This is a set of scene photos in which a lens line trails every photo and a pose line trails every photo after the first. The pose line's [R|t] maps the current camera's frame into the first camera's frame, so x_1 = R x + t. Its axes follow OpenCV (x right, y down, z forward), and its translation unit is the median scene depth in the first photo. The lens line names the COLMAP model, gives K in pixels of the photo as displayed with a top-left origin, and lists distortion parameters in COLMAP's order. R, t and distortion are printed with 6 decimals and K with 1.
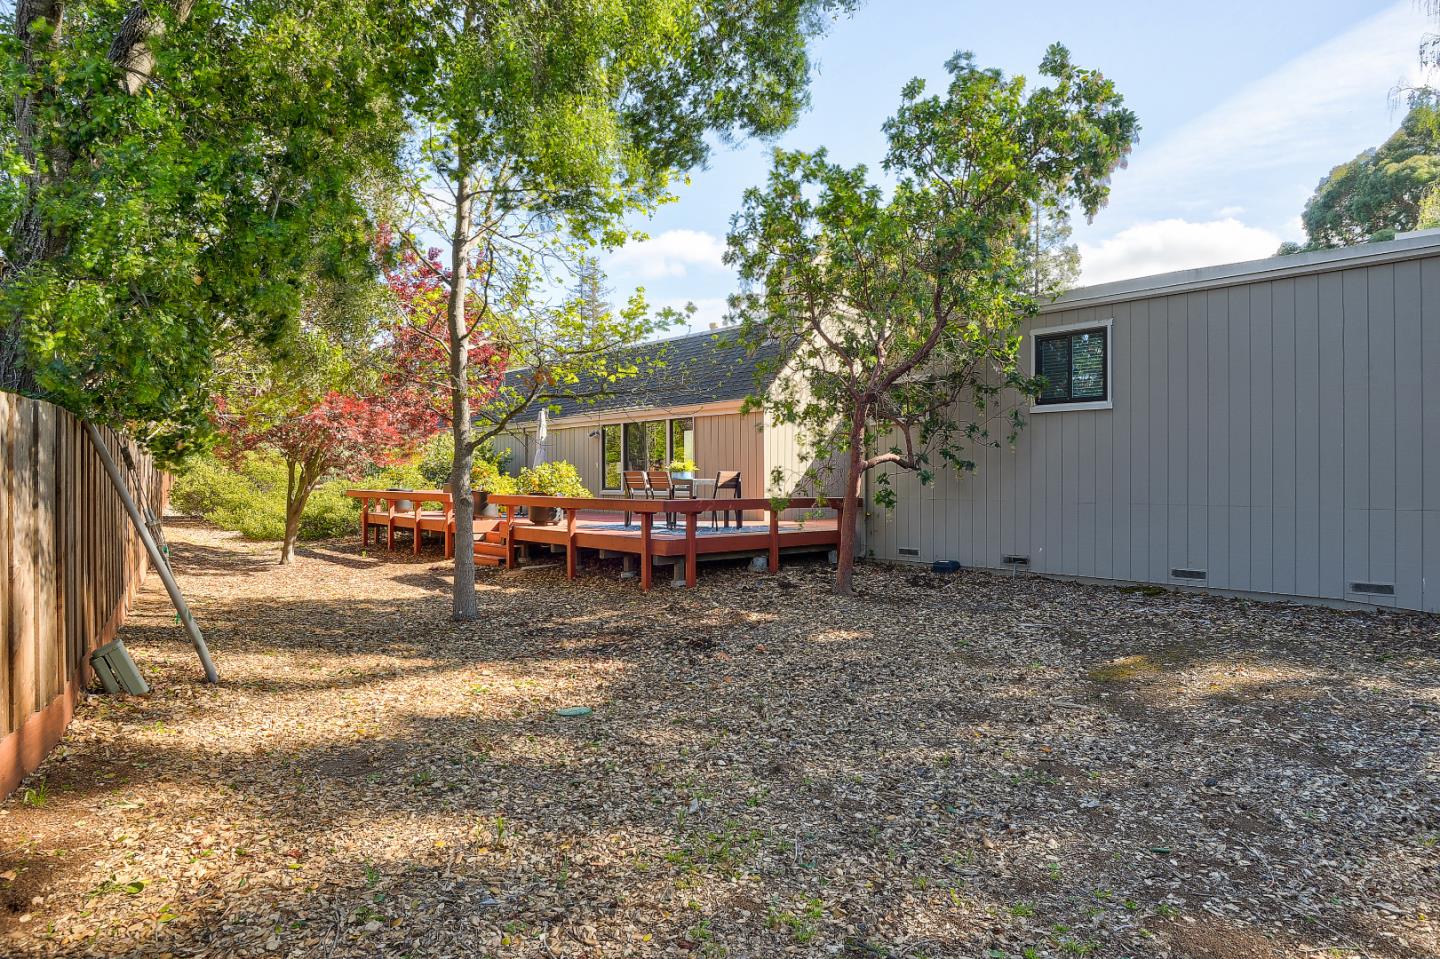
lens RADIAL K [[737.6, 0, 720.0], [0, 737.6, 479.5], [0, 0, 1]] dist [-0.004315, -0.000760]
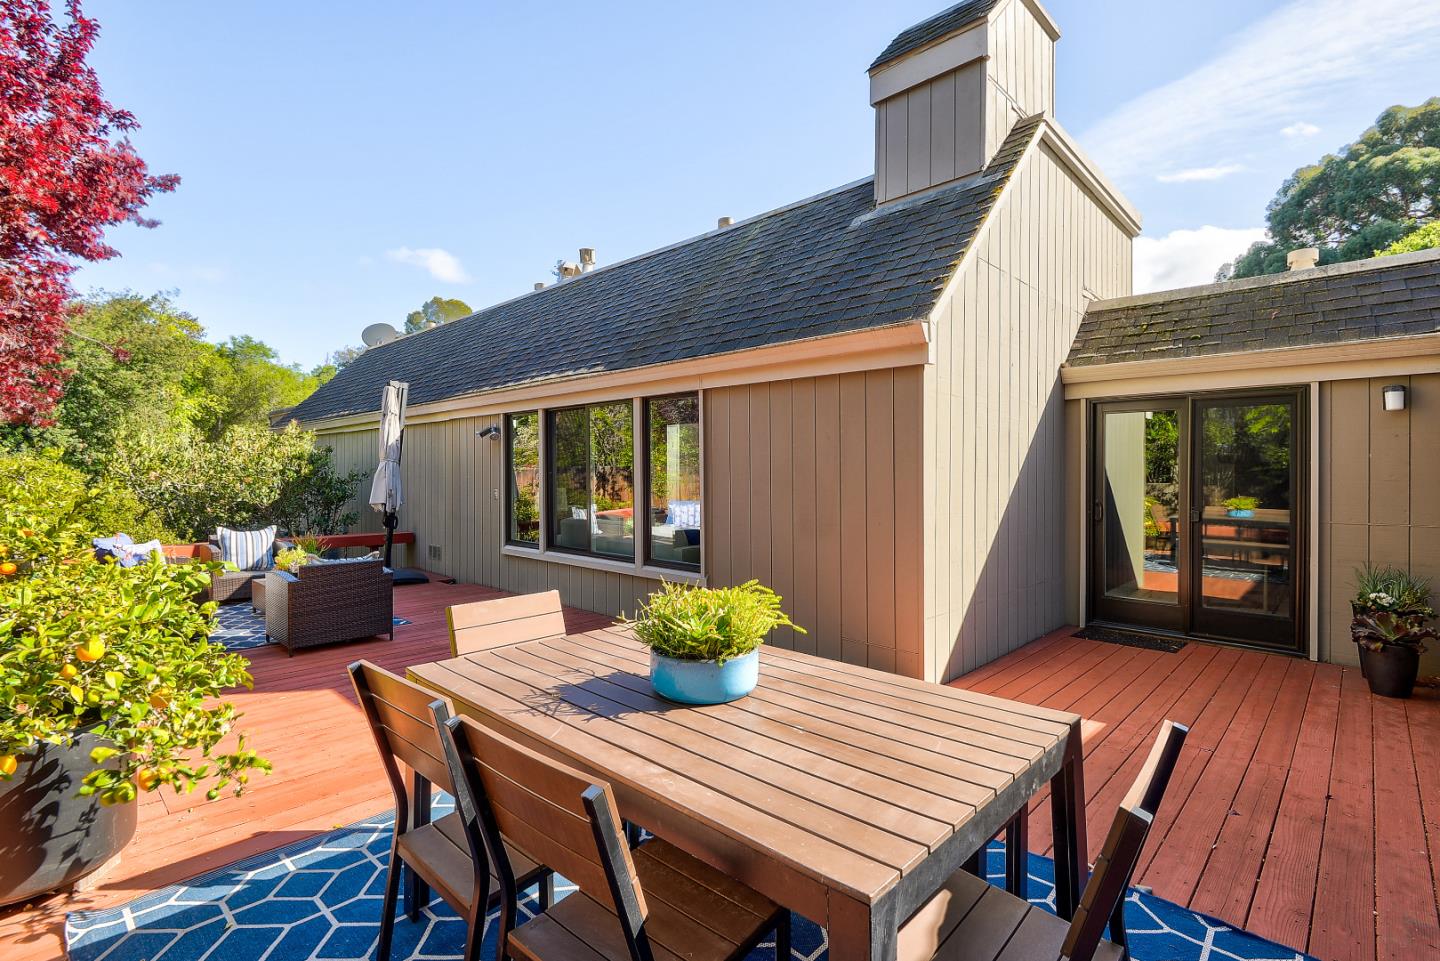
lens RADIAL K [[687.1, 0, 699.4], [0, 687.1, 473.6], [0, 0, 1]] dist [-0.032308, 0.015662]
pose [[0.999873, -0.000177, 0.015965, -0.037361], [0.000172, 1.000000, 0.000269, -0.034586], [-0.015965, -0.000266, 0.999873, 0.549142]]
